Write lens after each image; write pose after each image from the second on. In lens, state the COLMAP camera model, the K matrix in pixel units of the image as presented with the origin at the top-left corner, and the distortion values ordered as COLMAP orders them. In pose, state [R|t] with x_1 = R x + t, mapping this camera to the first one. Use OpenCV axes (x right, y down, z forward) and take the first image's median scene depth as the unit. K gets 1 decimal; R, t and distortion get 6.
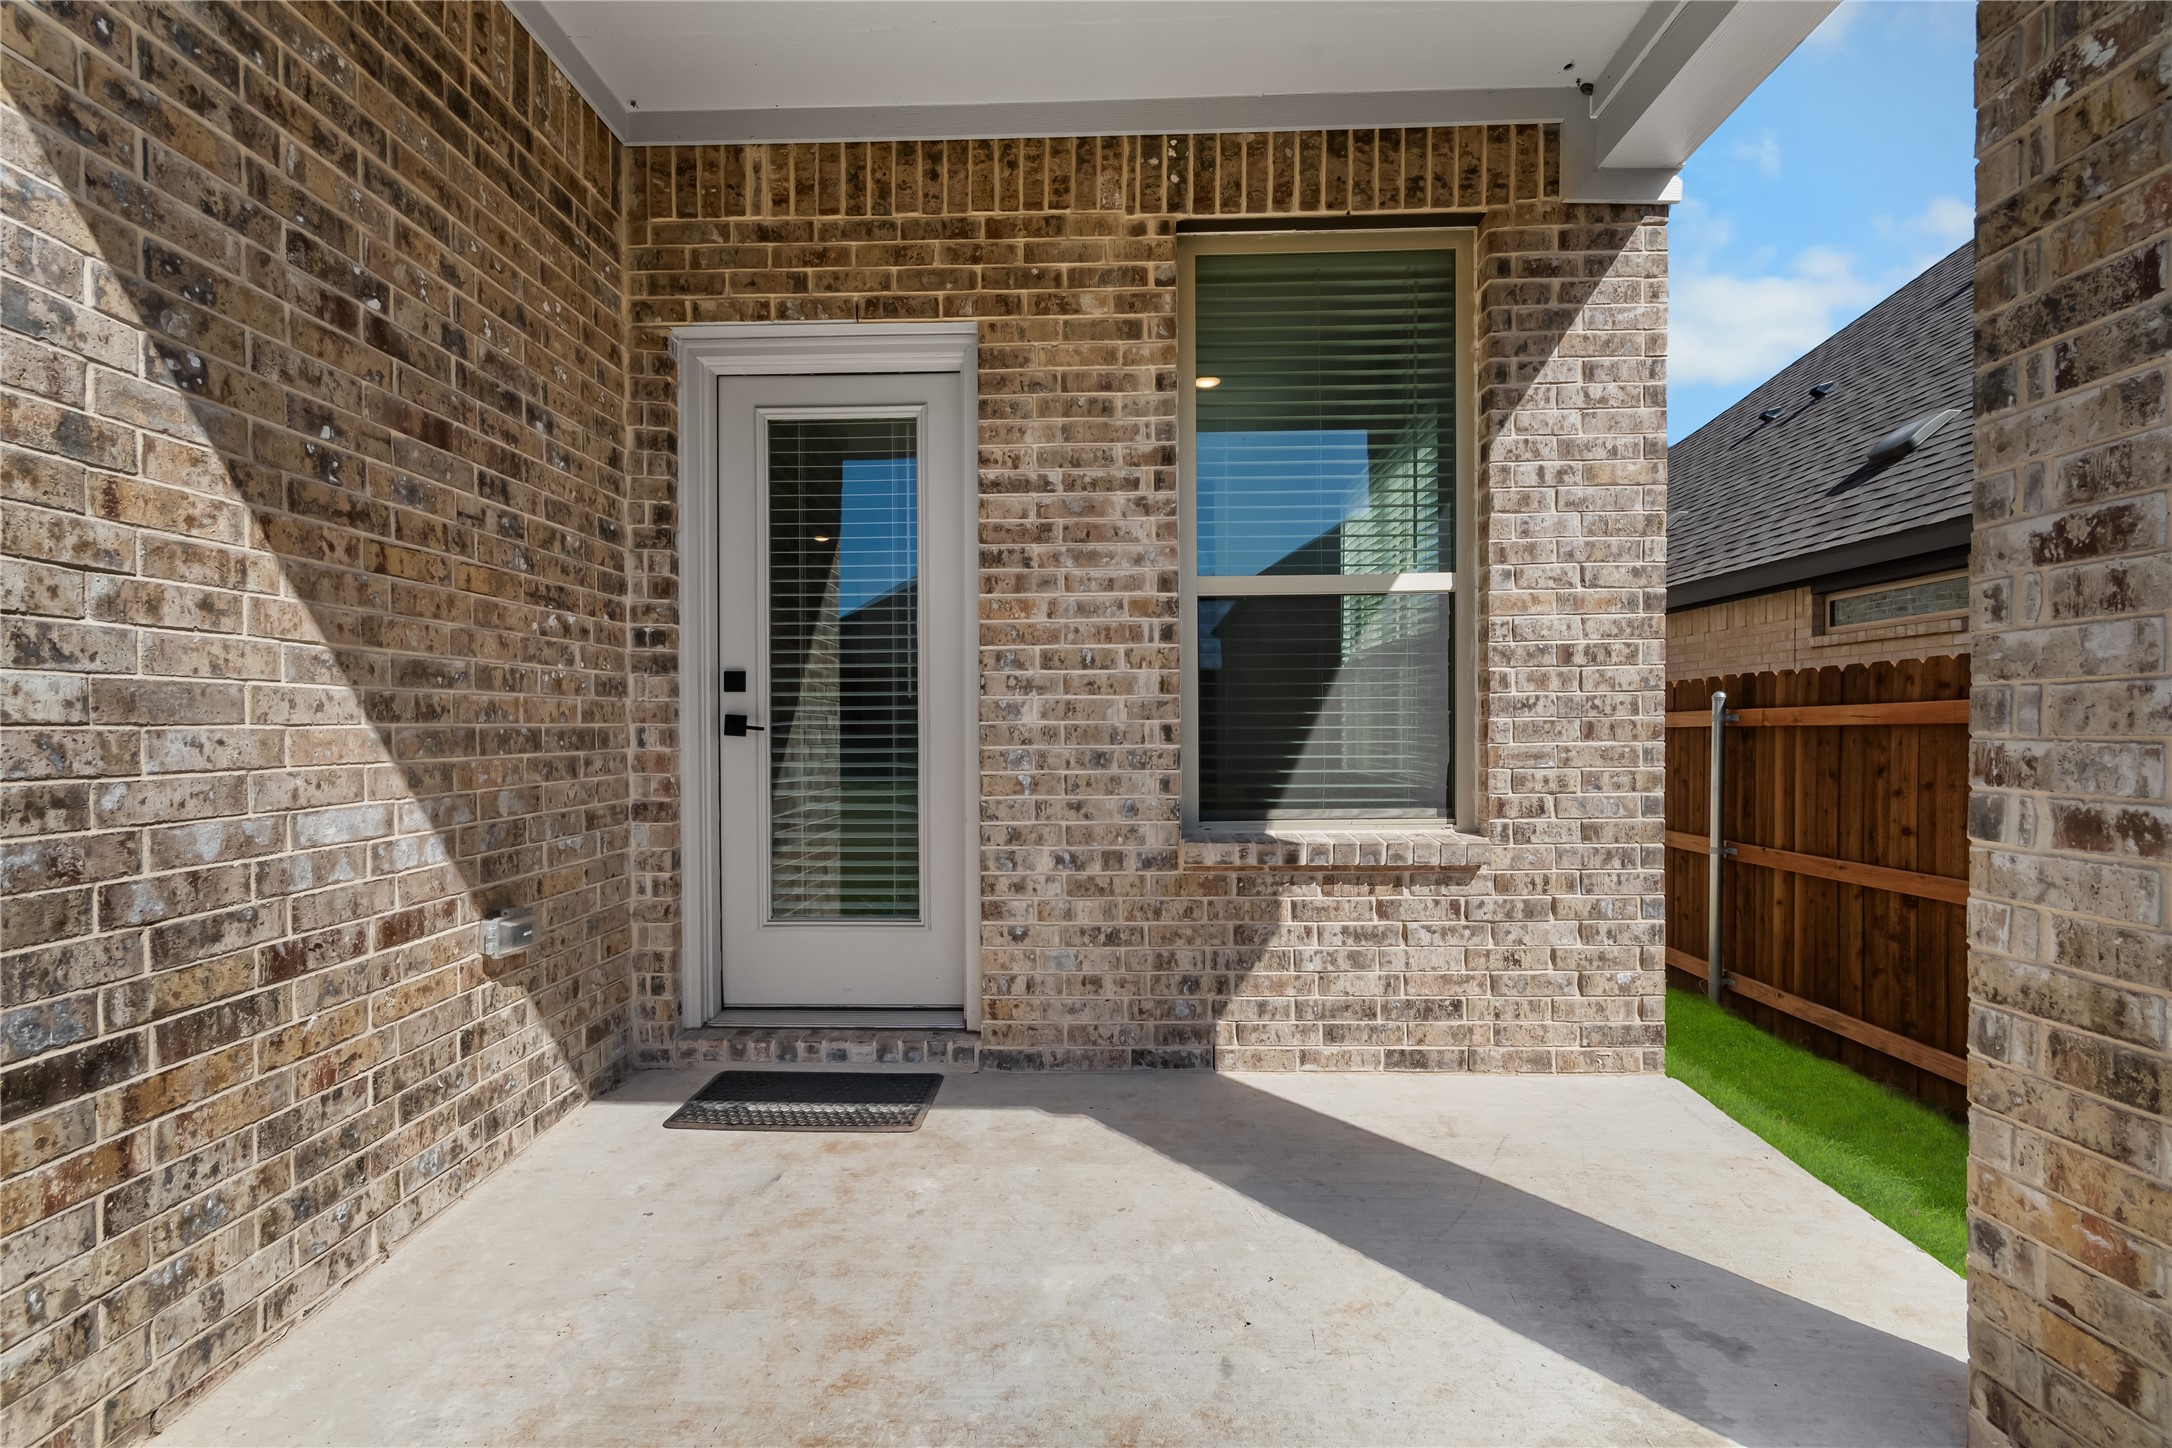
lens RADIAL K [[955.6, 0, 1083.0], [0, 955.6, 734.0], [0, 0, 1]] dist [0.004352, 0.000507]
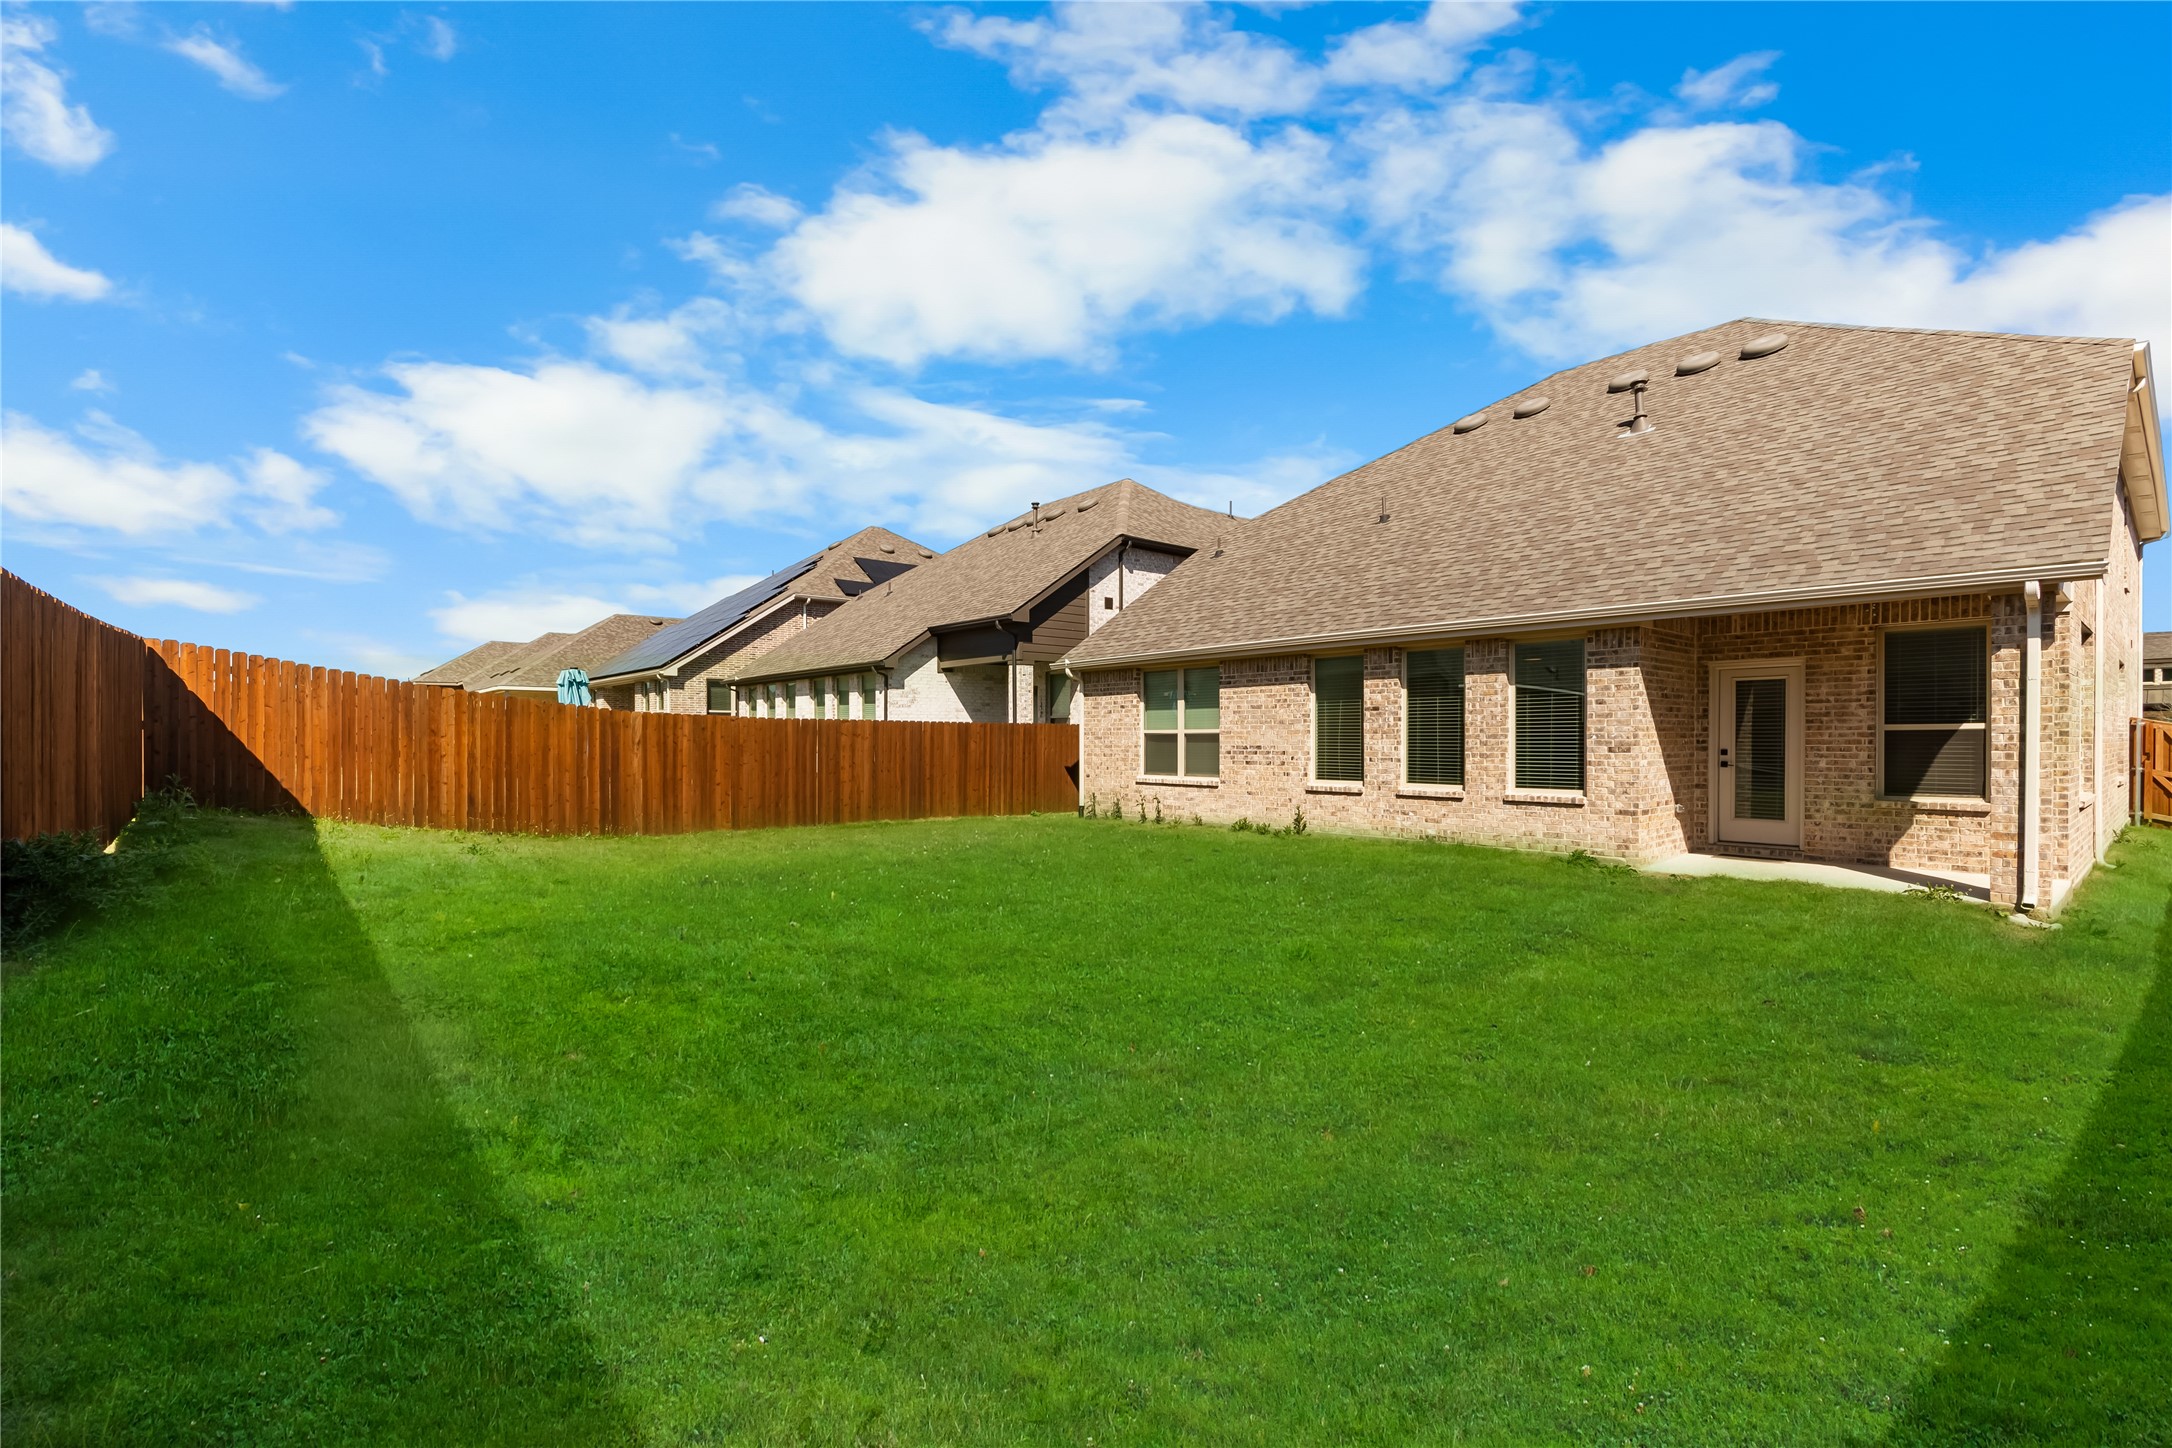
lens RADIAL K [[955.6, 0, 1072.2], [0, 955.6, 750.0], [0, 0, 1]] dist [0.004352, 0.000507]
pose [[0.667634, 0.011810, -0.744396, 0.758533], [-0.006714, 0.999929, 0.009844, -0.089976], [0.744460, -0.001574, 0.667666, -3.587166]]
